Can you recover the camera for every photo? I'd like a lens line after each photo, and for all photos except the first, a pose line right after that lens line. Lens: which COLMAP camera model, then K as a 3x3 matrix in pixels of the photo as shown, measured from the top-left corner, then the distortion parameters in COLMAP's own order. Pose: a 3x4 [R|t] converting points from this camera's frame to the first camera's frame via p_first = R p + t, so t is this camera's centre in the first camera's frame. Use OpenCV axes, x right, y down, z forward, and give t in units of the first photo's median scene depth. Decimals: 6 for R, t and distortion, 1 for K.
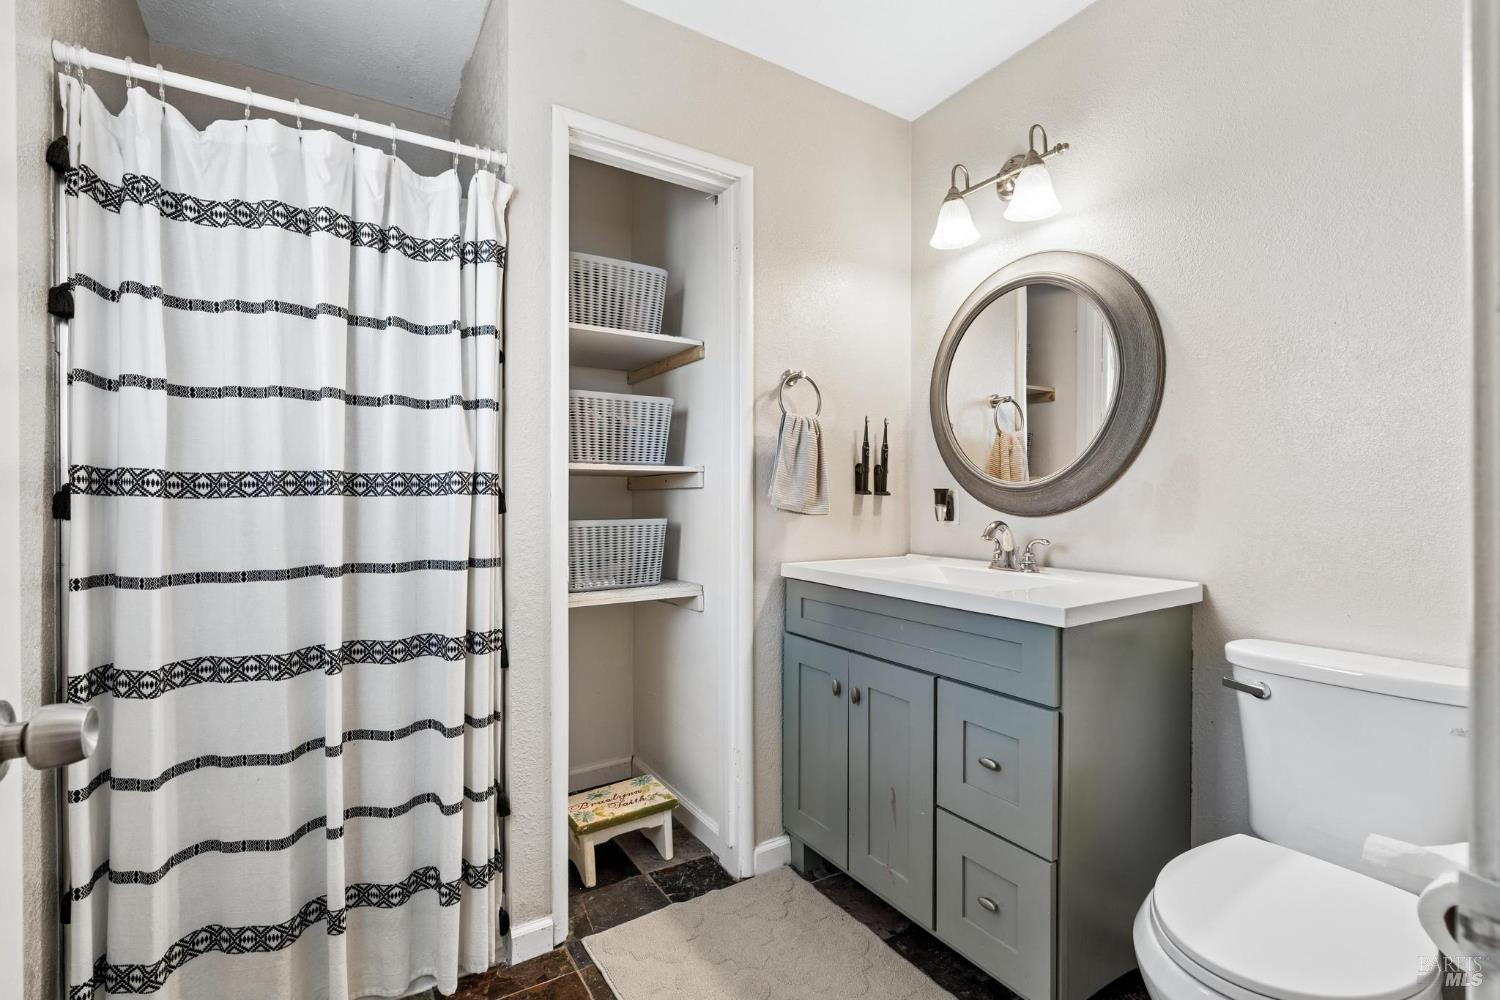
lens RADIAL K [[691.3, 0, 738.5], [0, 691.3, 502.8], [0, 0, 1]] dist [-0.006049, 0.001967]
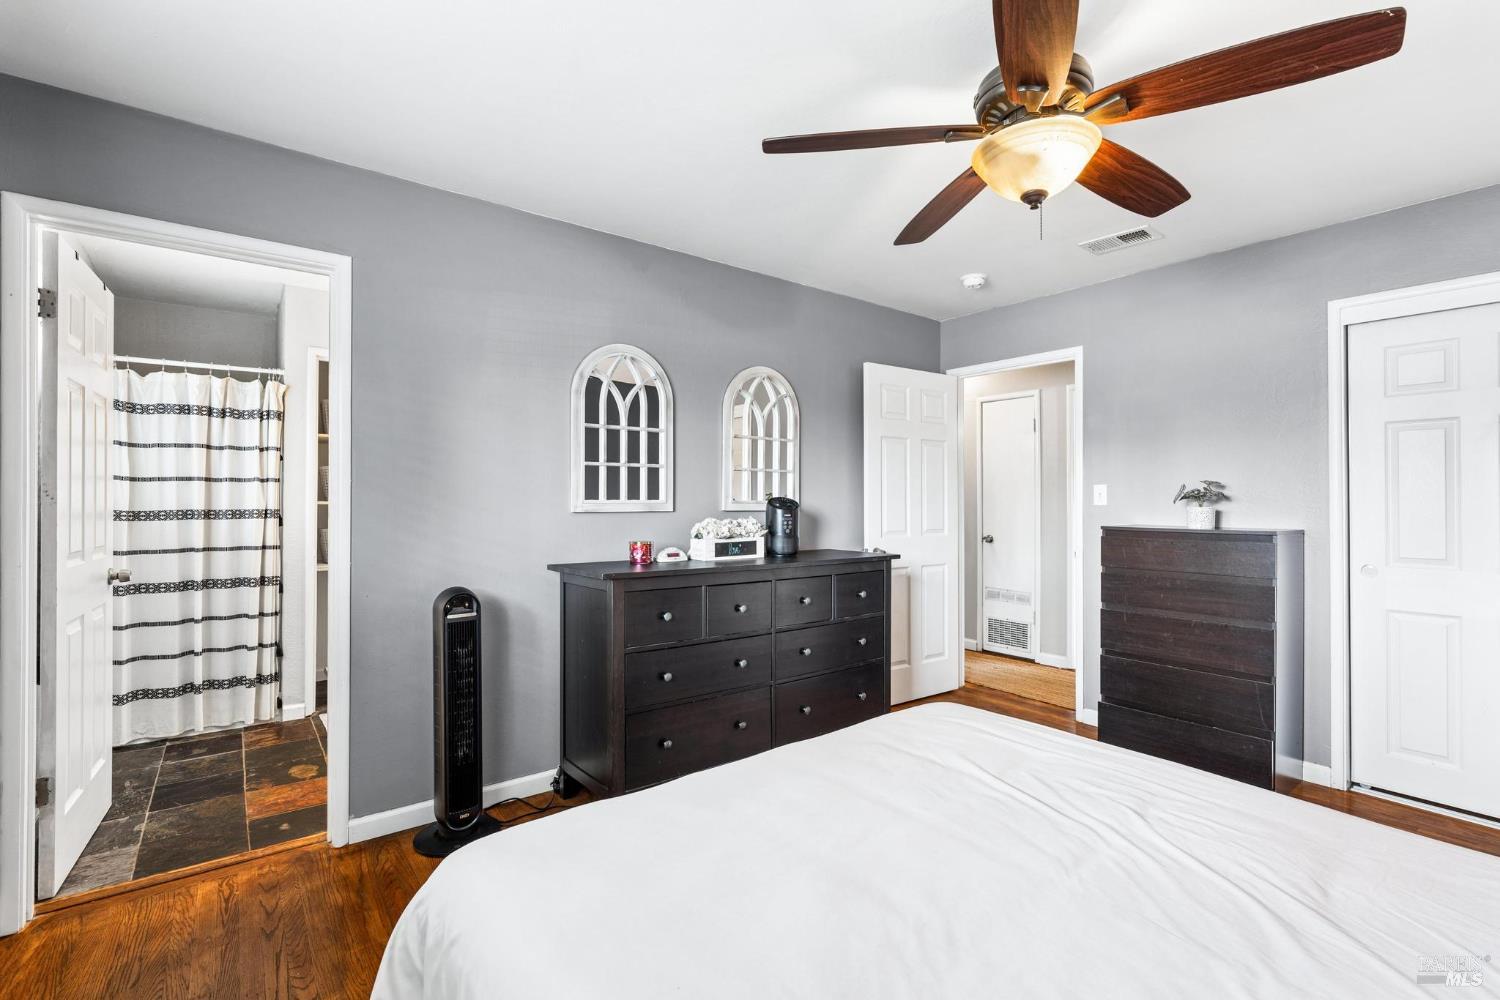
lens RADIAL K [[691.3, 0, 763.6], [0, 691.3, 498.7], [0, 0, 1]] dist [-0.006049, 0.001967]
pose [[0.992496, 0.005465, 0.122155, 1.066854], [-0.004508, 0.999957, -0.008110, -0.070687], [-0.122194, 0.007498, 0.992478, -1.621121]]
